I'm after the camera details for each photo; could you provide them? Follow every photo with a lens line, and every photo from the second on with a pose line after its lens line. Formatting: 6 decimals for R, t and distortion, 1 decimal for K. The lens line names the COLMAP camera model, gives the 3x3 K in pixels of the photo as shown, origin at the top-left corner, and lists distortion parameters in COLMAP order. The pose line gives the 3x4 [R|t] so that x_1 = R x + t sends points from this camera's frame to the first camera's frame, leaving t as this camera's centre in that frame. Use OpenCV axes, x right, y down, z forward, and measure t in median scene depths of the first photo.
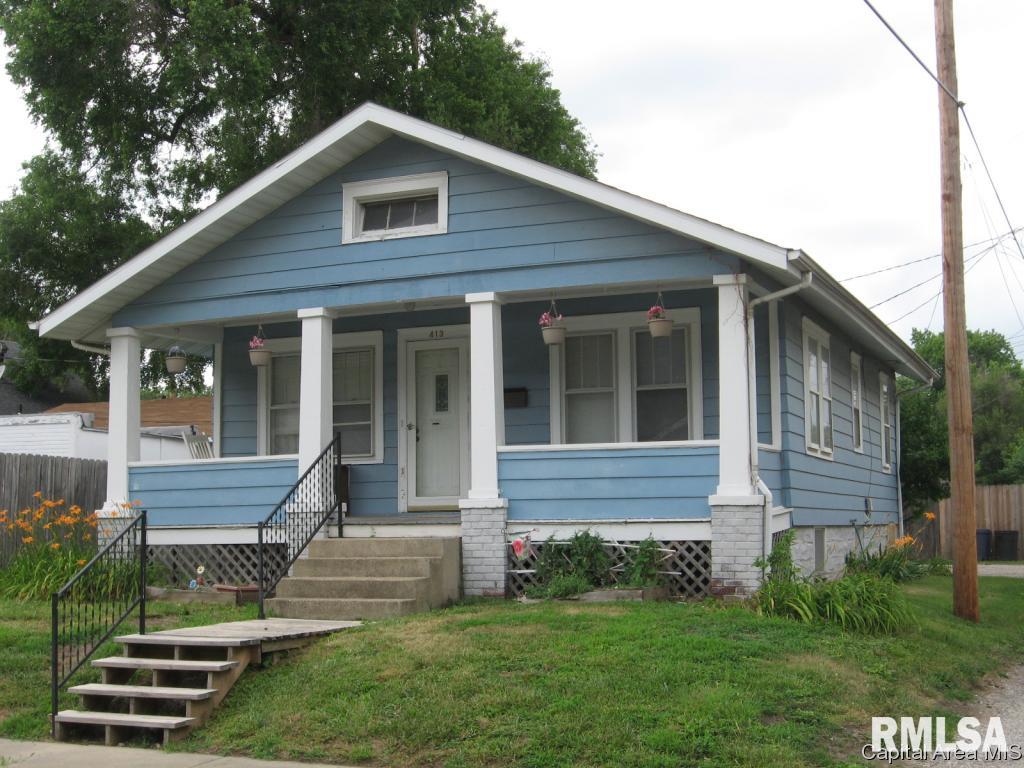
lens RADIAL K [[1353.7, 0, 512.3], [0, 1353.7, 392.1], [0, 0, 1]] dist [-0.031353, 0.000000]
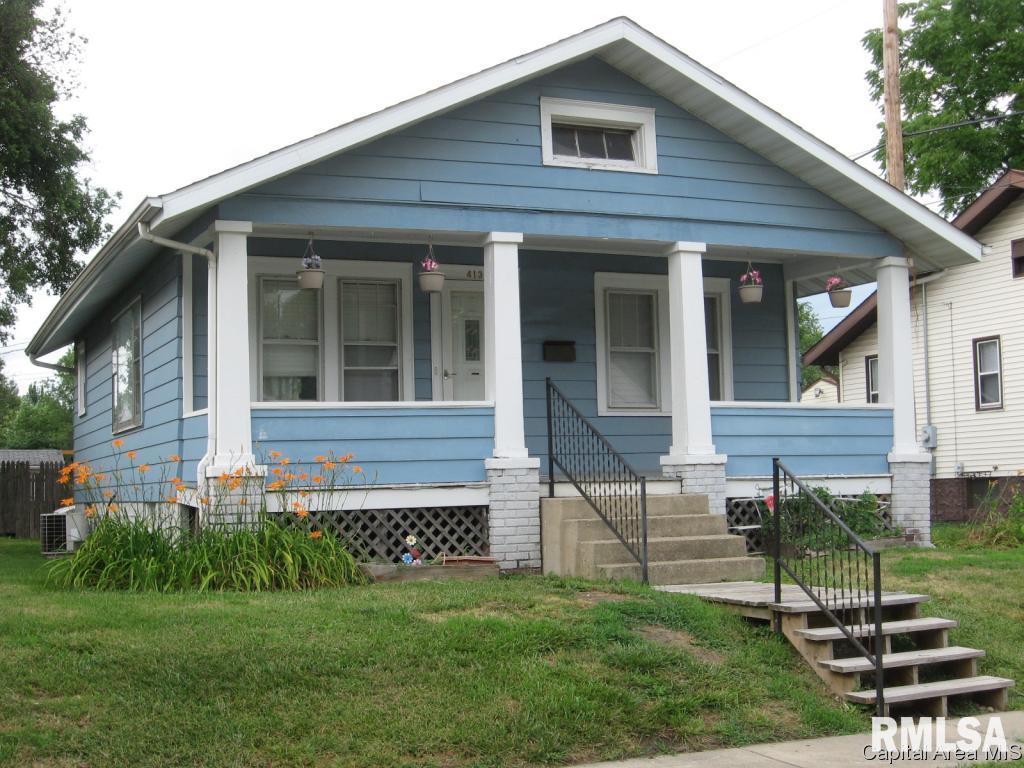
lens RADIAL K [[1425.4, 0, 513.3], [0, 1425.4, 378.0], [0, 0, 1]] dist [-0.026559, 0.000000]
pose [[0.681958, 0.052529, 0.729503, -0.814345], [-0.057268, 0.998190, -0.018340, 0.047535], [-0.729146, -0.029270, 0.683732, 0.378147]]
